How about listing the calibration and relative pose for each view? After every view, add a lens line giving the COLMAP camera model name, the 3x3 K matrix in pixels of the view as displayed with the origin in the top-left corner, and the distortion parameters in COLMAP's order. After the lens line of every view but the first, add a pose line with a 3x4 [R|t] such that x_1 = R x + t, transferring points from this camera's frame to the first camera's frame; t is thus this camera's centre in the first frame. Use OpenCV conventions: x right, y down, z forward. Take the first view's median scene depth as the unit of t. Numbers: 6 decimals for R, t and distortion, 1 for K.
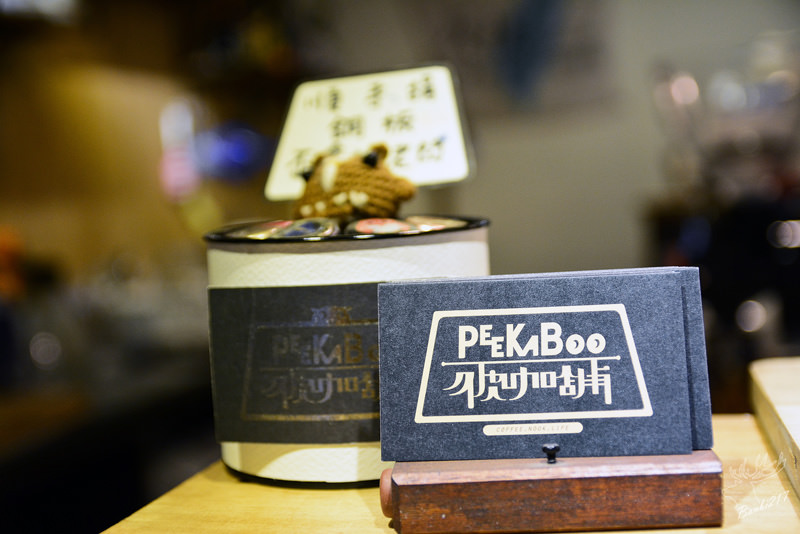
lens RADIAL K [[1272.4, 0, 400.0], [0, 1272.4, 267.0], [0, 0, 1]] dist [-0.016534, -0.014600]
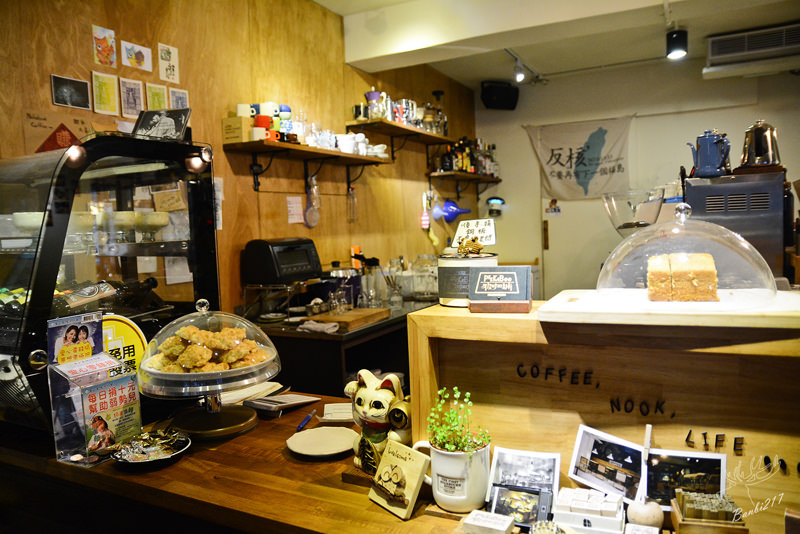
lens RADIAL K [[581.6, 0, 400.0], [0, 581.6, 267.0], [0, 0, 1]] dist [-0.006137, -0.001888]
pose [[0.977180, 0.040372, -0.208543, 0.168597], [-0.038466, 0.999173, 0.013188, -0.005505], [0.208903, -0.004866, 0.977924, -1.180710]]
